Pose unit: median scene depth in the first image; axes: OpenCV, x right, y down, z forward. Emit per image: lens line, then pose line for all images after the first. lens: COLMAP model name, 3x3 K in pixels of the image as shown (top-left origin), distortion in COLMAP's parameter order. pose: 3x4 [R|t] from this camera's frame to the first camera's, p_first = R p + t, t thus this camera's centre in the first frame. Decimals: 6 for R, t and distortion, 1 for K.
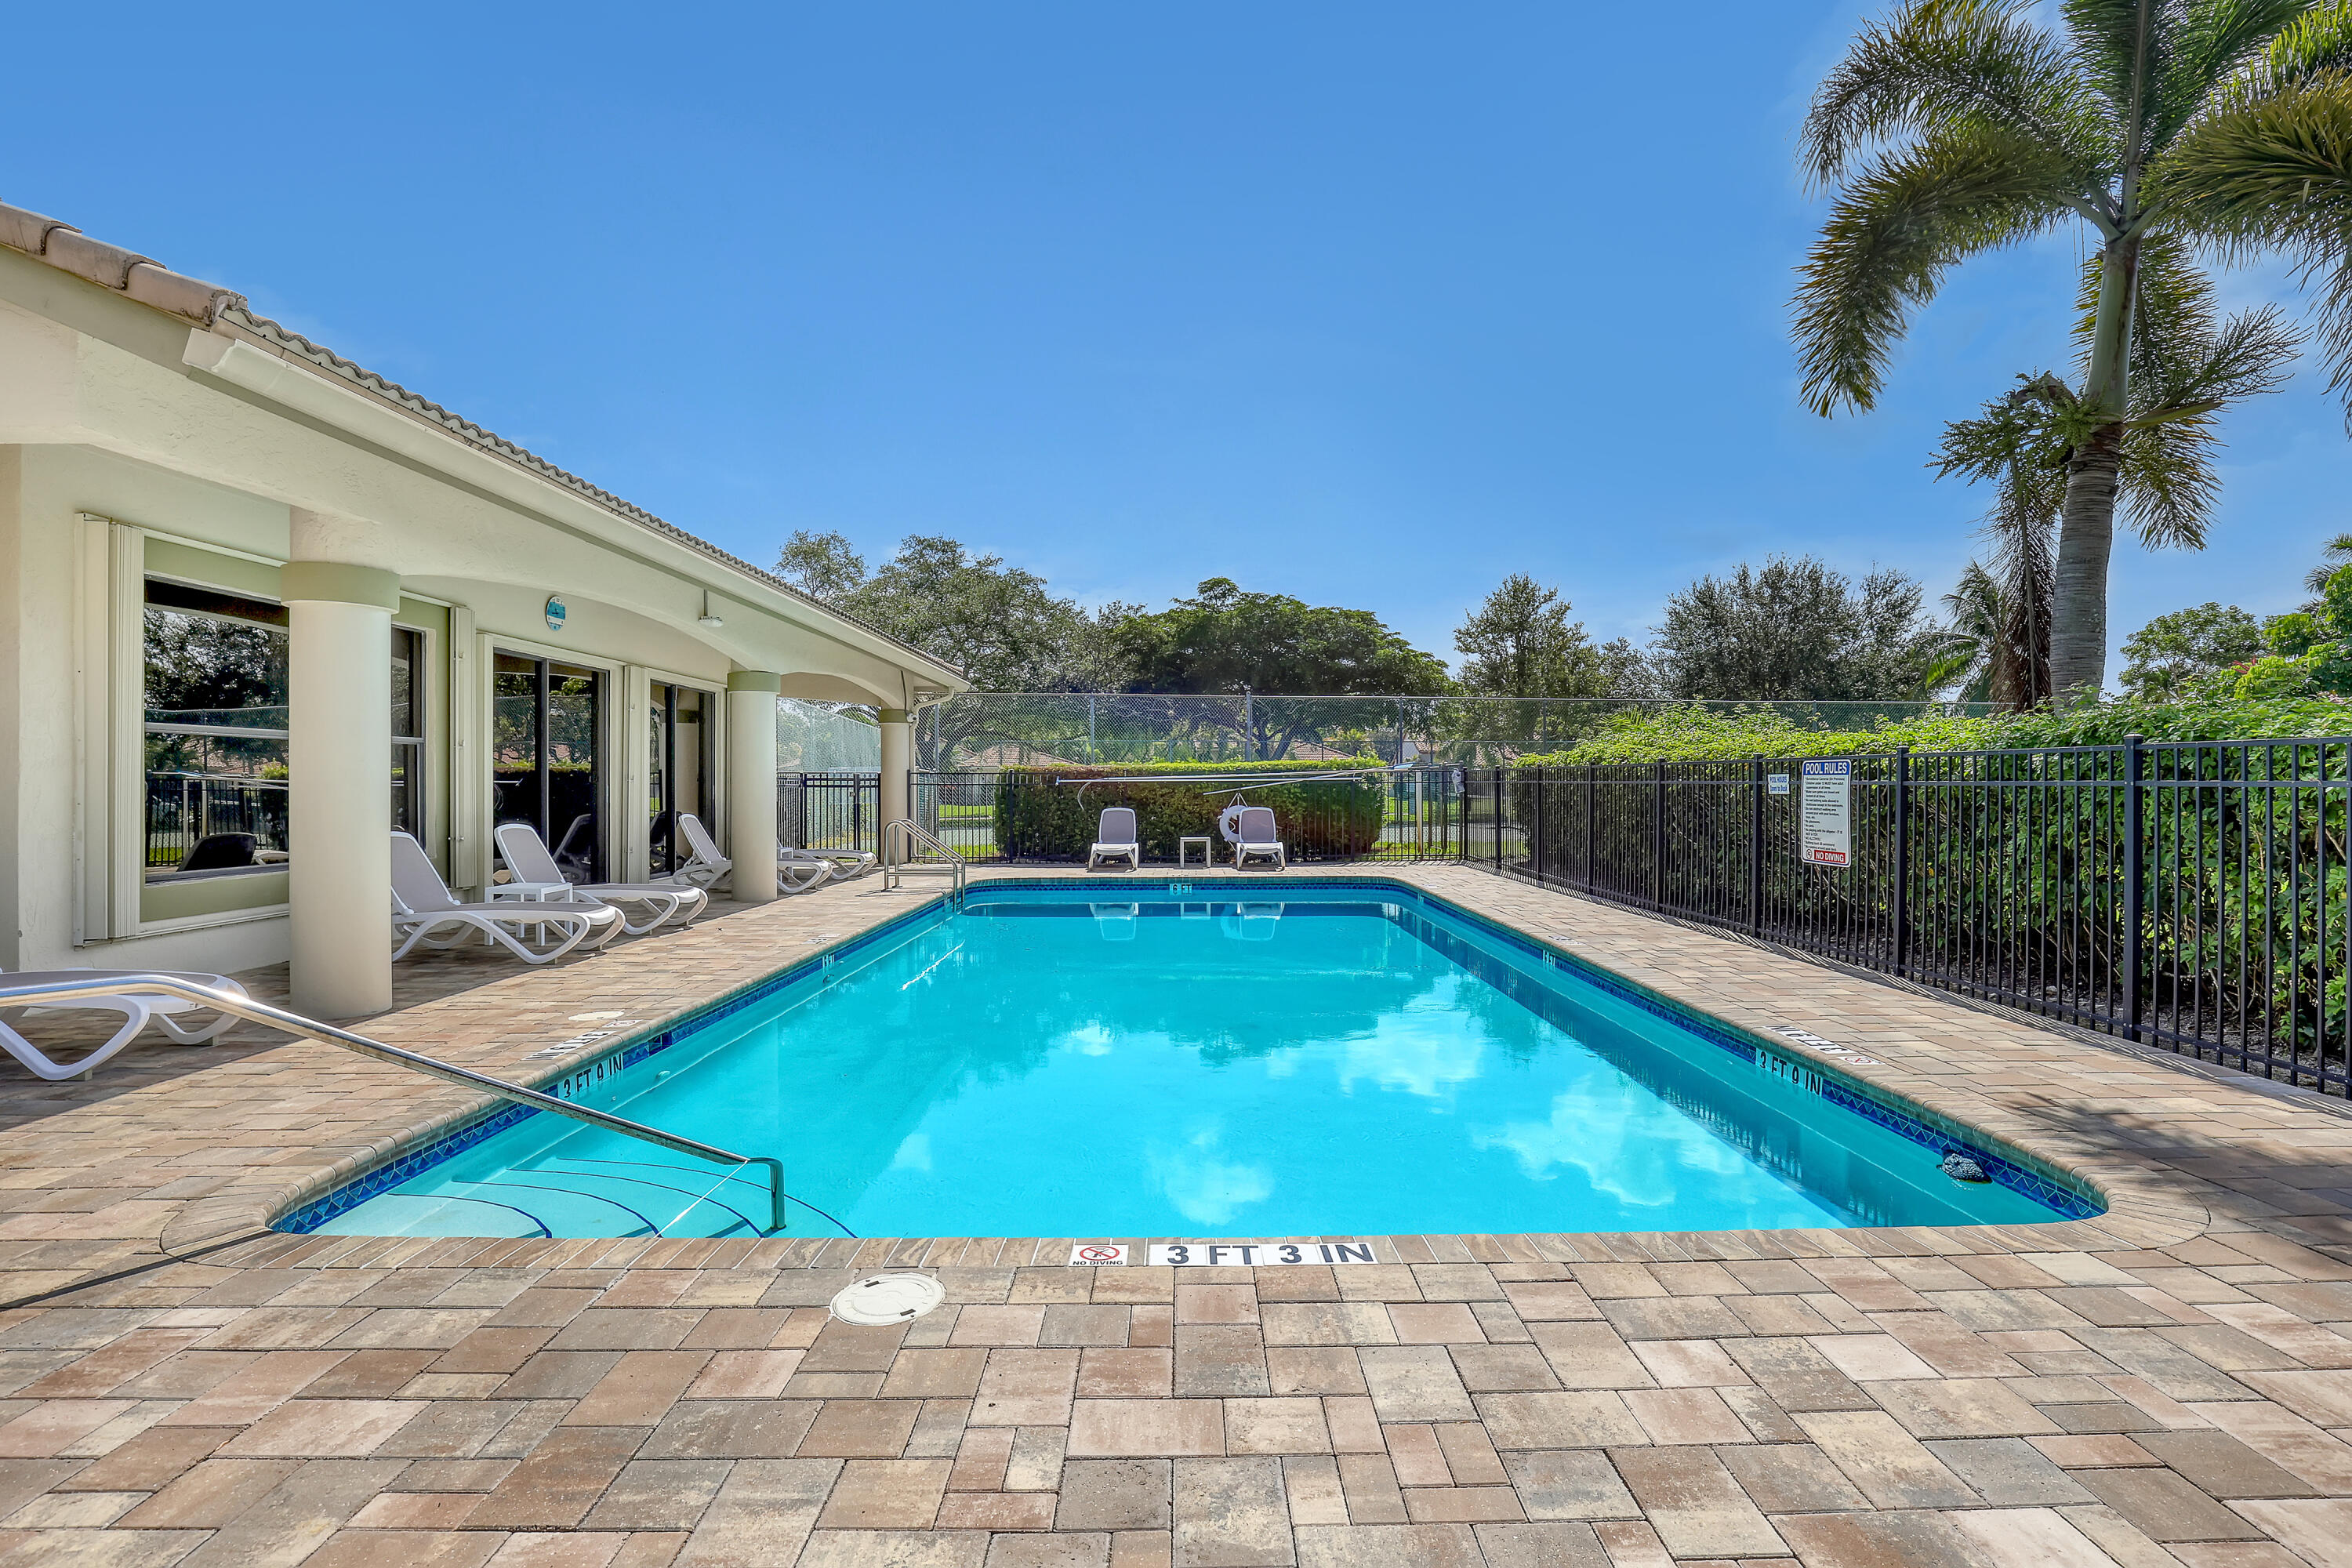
lens RADIAL K [[1116.0, 0, 1183.6], [0, 1116.0, 789.3], [0, 0, 1]] dist [-0.027619, 0.000842]
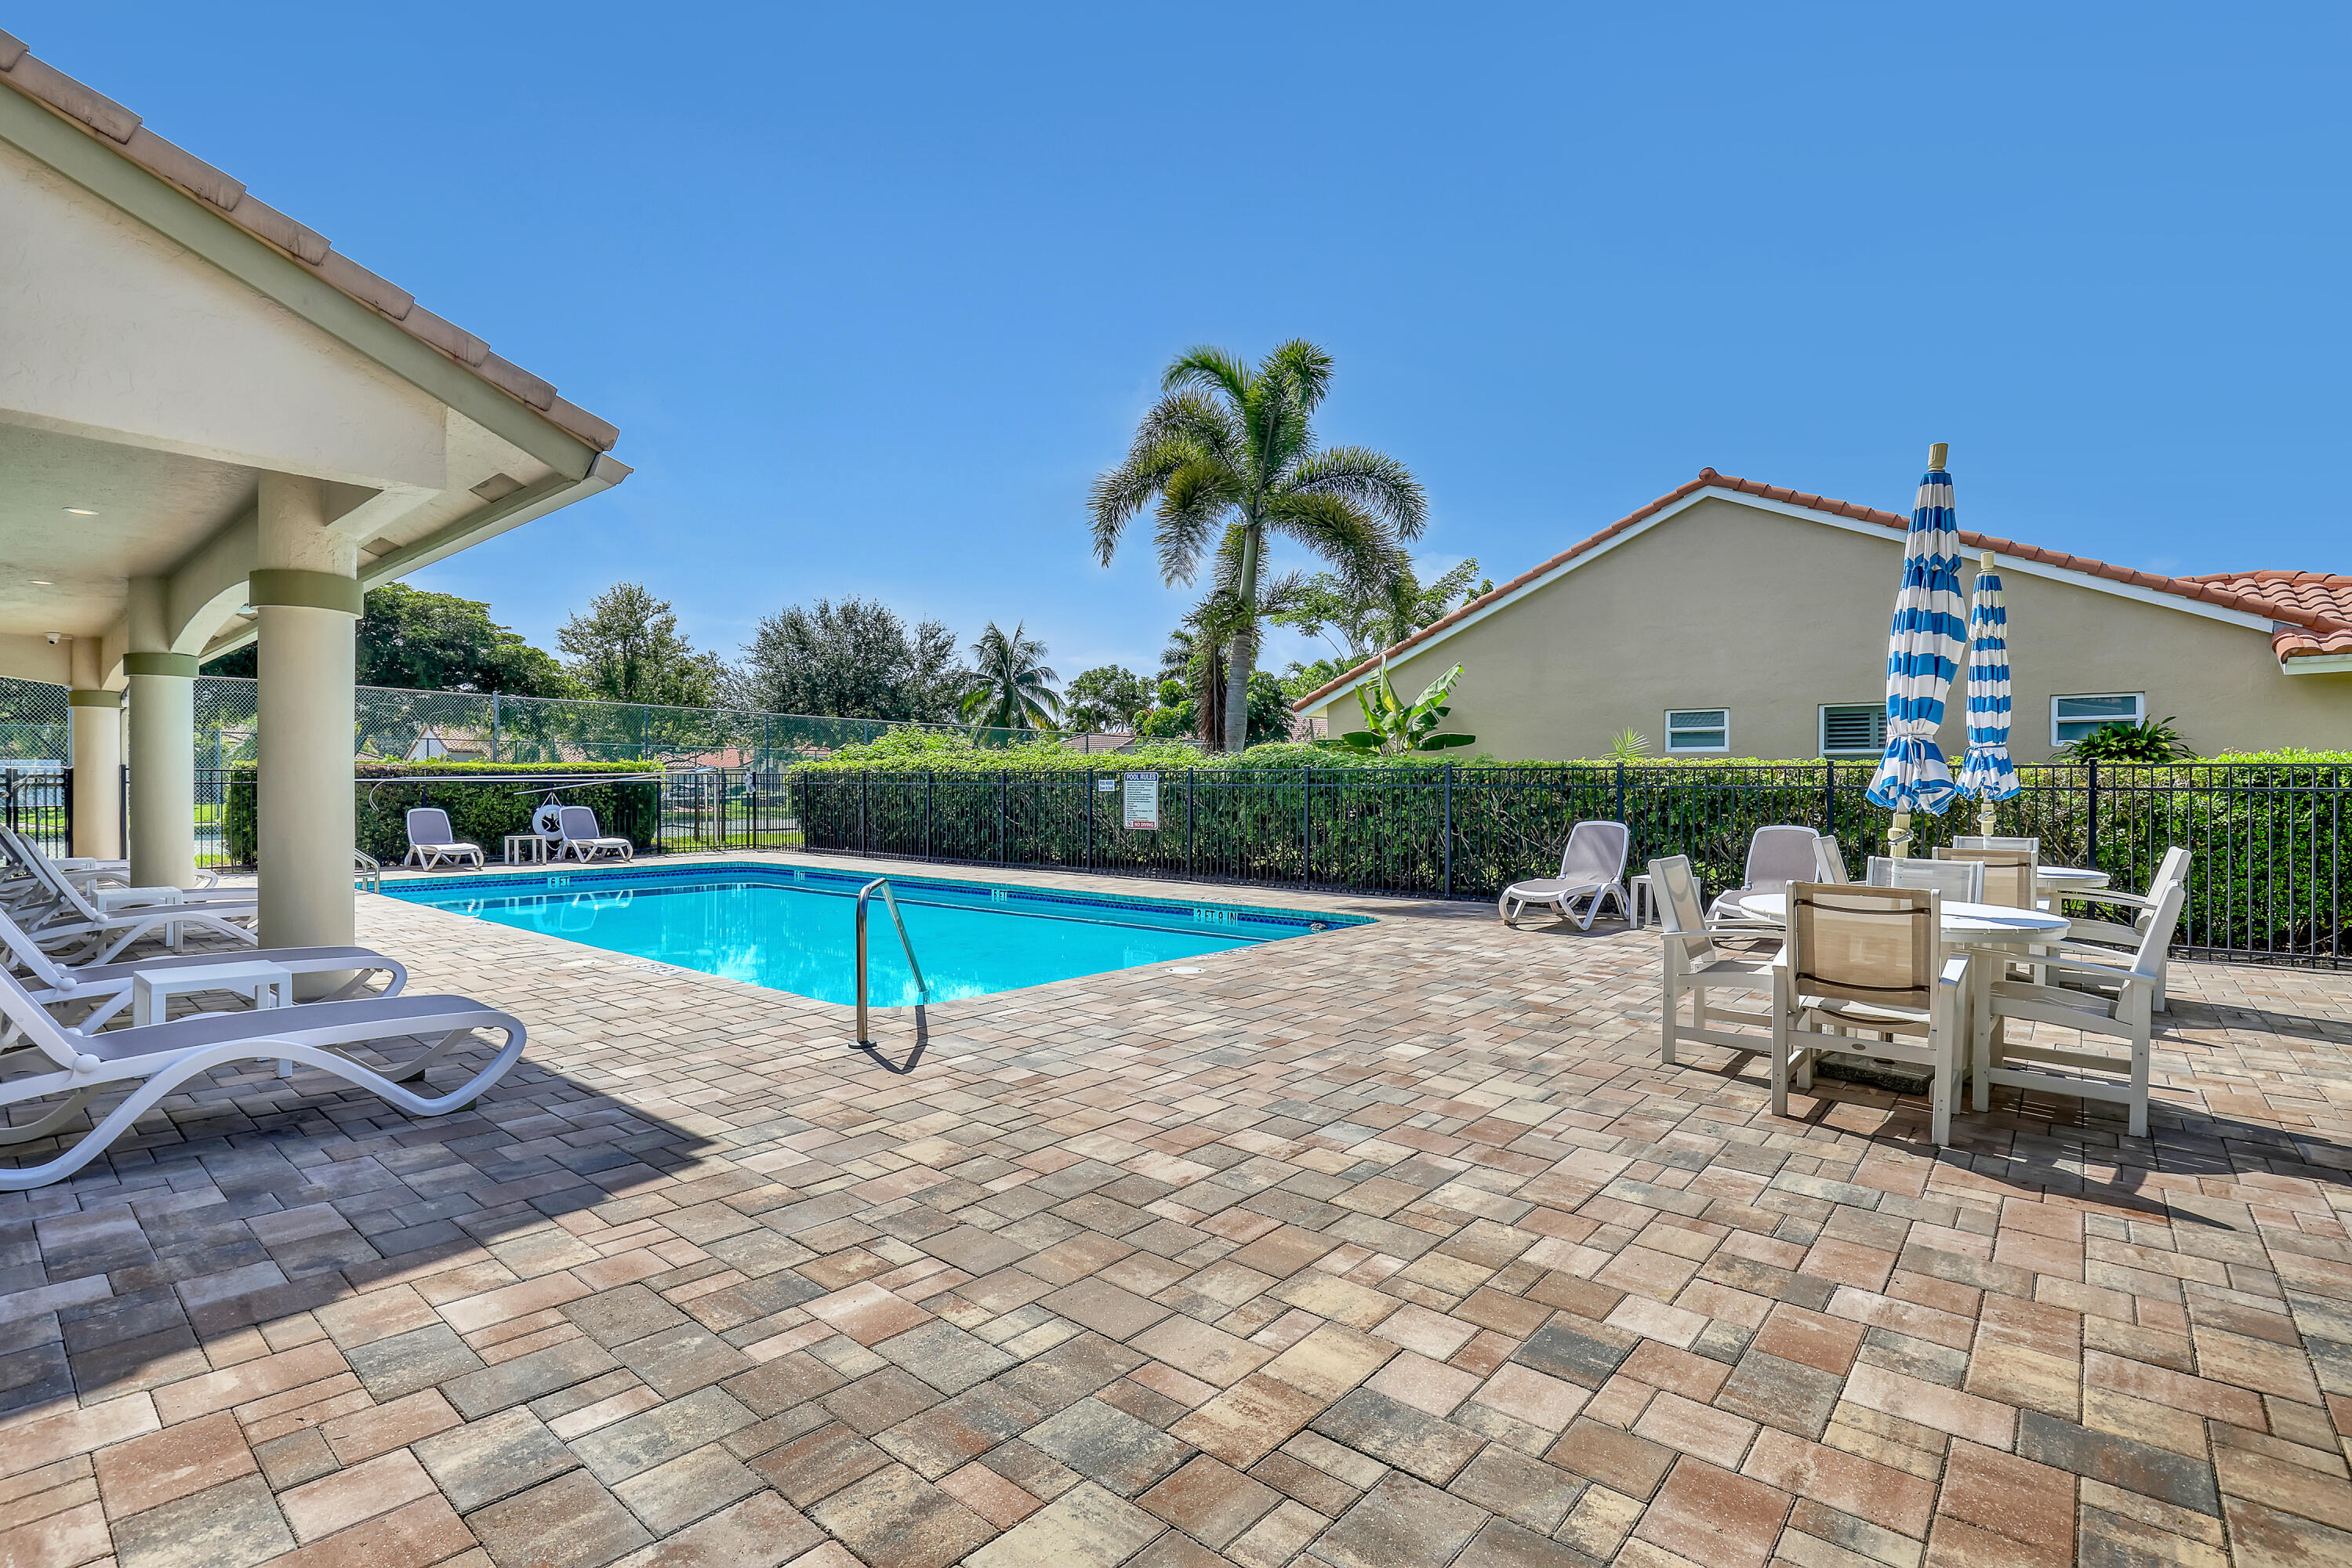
lens RADIAL K [[1116.0, 0, 1183.6], [0, 1116.0, 789.3], [0, 0, 1]] dist [-0.027619, 0.000842]
pose [[0.649412, 0.002253, 0.760433, -0.155014], [0.000262, 0.999995, -0.003187, 0.001551], [-0.760437, 0.002269, 0.649408, -0.052653]]
